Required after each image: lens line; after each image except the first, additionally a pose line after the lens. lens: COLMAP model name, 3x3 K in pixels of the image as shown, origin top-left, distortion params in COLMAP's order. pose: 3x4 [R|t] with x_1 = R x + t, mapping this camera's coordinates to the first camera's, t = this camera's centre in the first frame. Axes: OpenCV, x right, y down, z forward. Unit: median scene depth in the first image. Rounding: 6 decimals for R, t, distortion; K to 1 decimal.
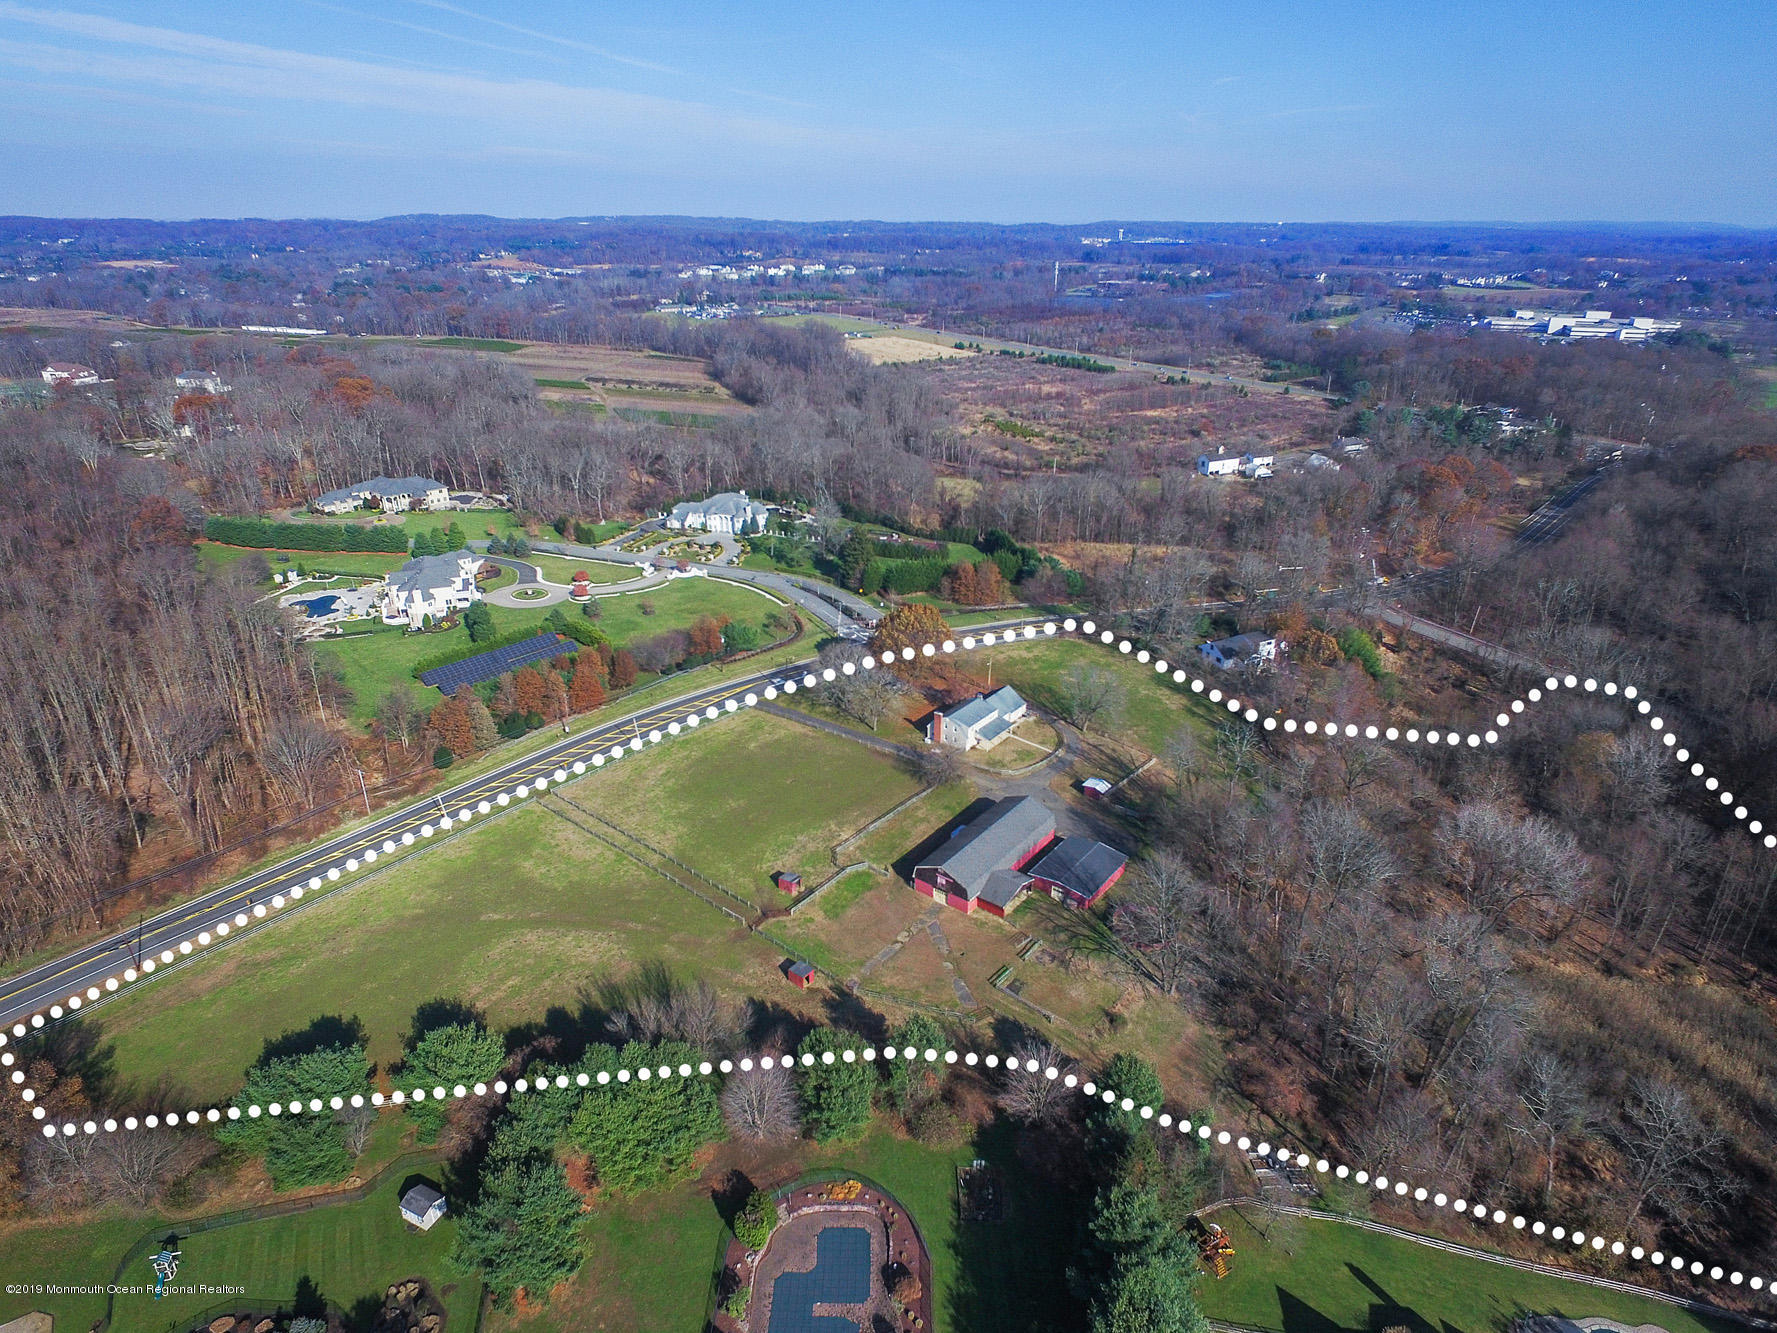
lens RADIAL K [[1057.8, 0, 918.4], [0, 1057.8, 667.0], [0, 0, 1]] dist [-0.002971, 0.000043]
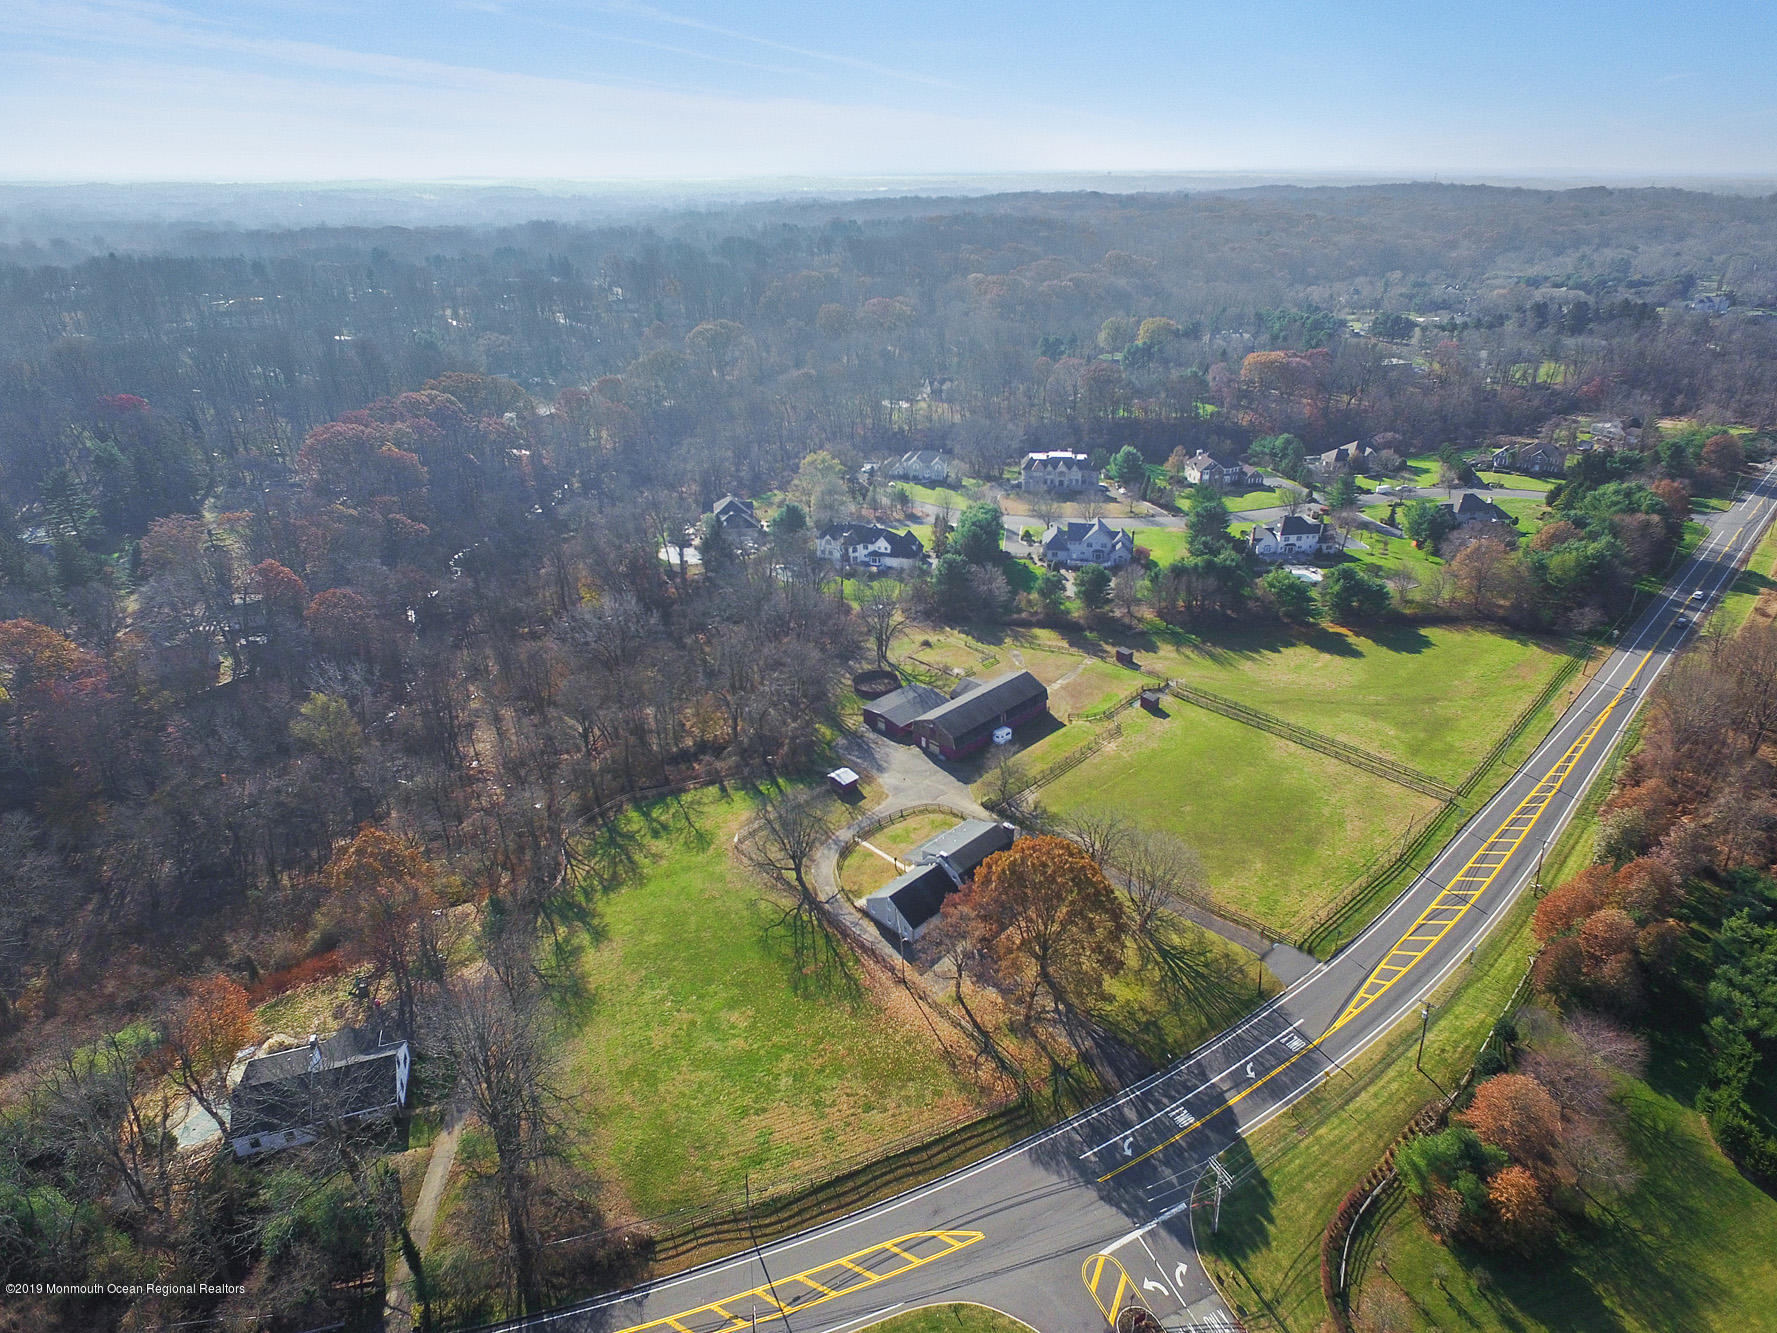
lens RADIAL K [[1012.6, 0, 891.5], [0, 1012.6, 665.0], [0, 0, 1]] dist [-0.001759, 0.003054]
pose [[-0.986494, -0.075342, 0.145440, 0.006995], [0.061930, 0.650452, 0.757018, -0.452487], [-0.151637, 0.755801, -0.637001, 1.080193]]
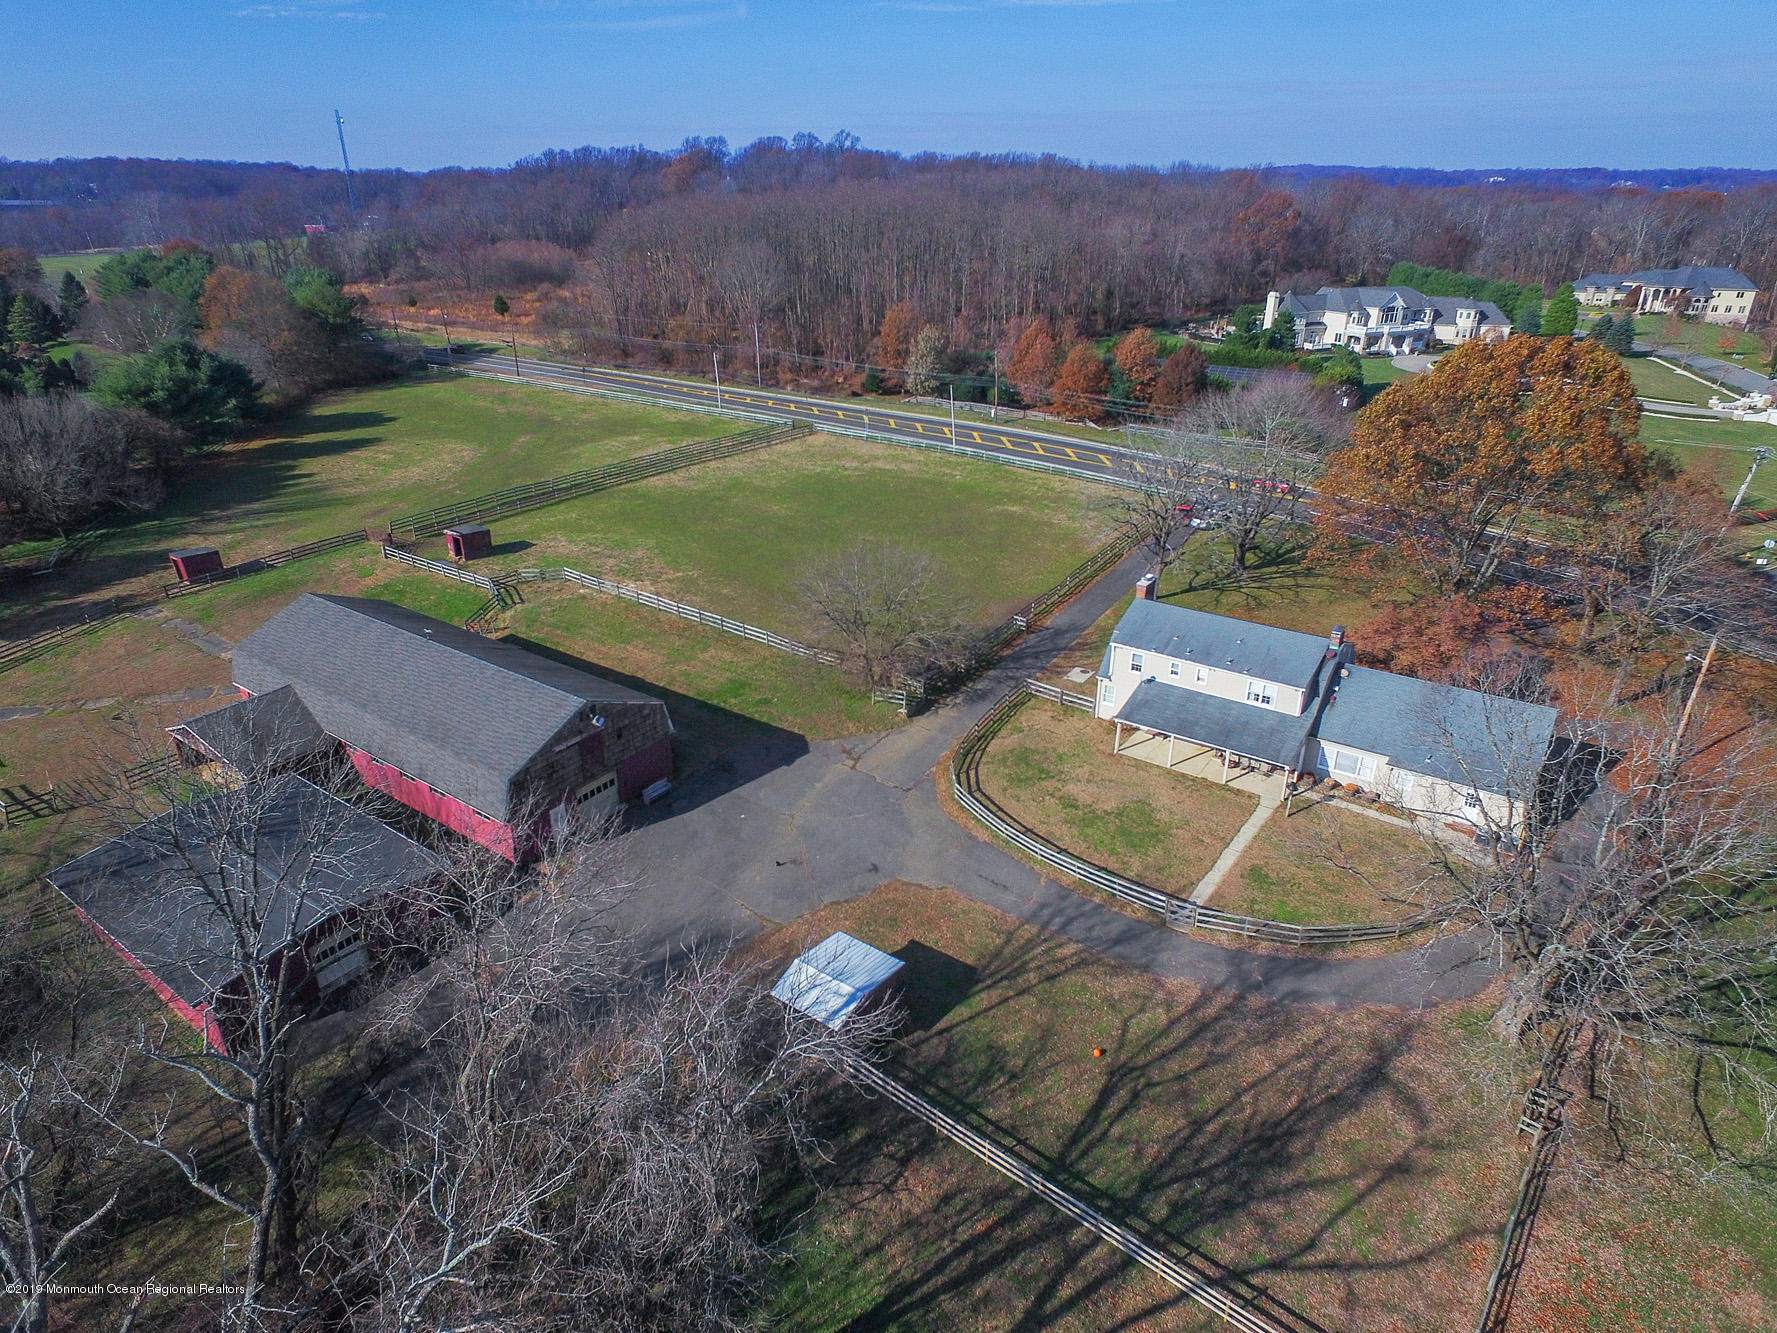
lens RADIAL K [[1012.6, 0, 891.5], [0, 1012.6, 665.0], [0, 0, 1]] dist [-0.001759, 0.003054]
pose [[0.013502, 0.410371, -0.911819, 0.240019], [-0.386663, 0.843104, 0.373720, -0.016295], [0.922122, 0.347520, 0.170059, 0.693404]]
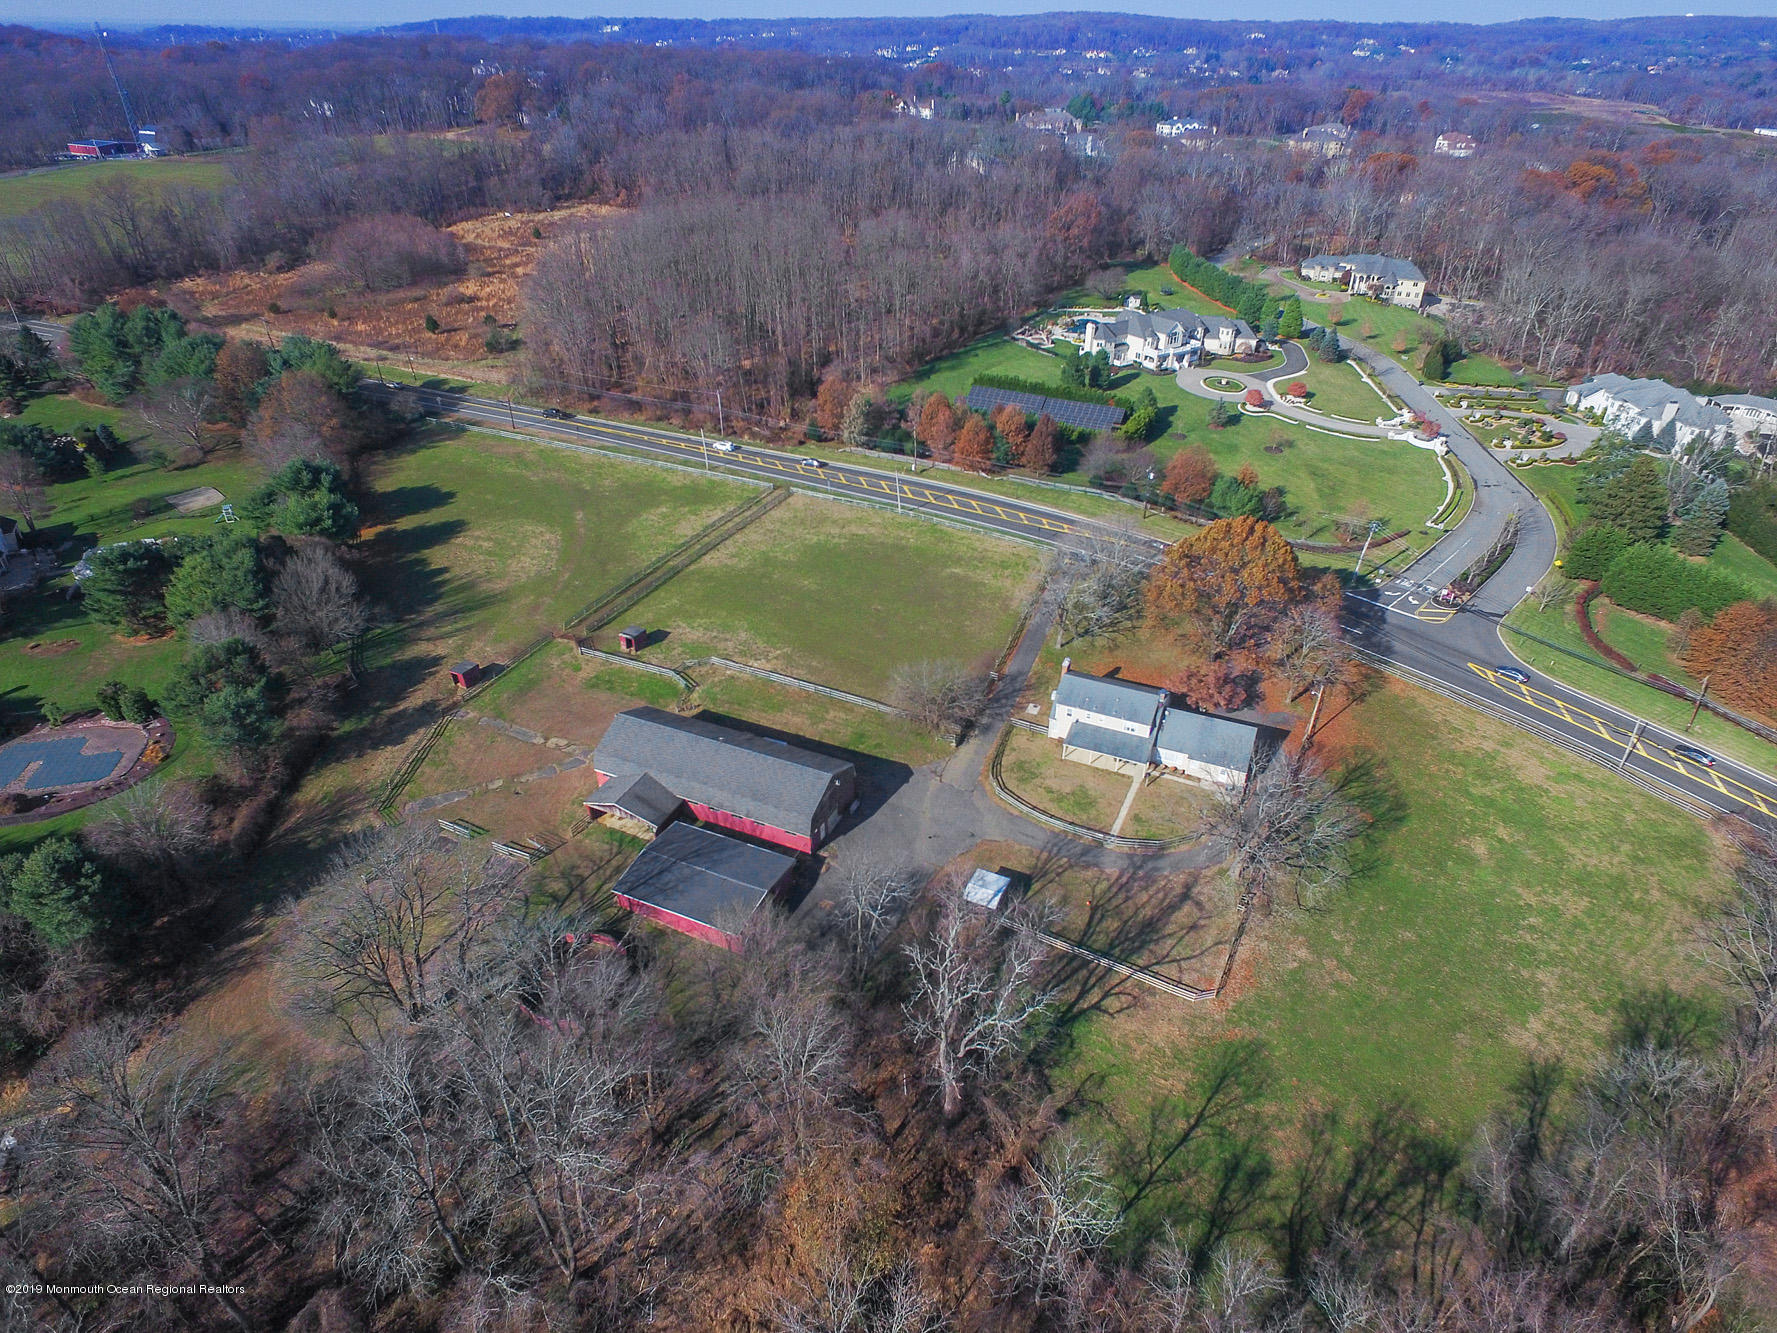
lens RADIAL K [[1012.6, 0, 891.5], [0, 1012.6, 665.0], [0, 0, 1]] dist [-0.001759, 0.003054]
pose [[0.210368, 0.520572, -0.827496, 0.378733], [-0.387021, 0.821631, 0.418493, -0.126456], [0.897753, 0.232221, 0.374318, 0.540358]]
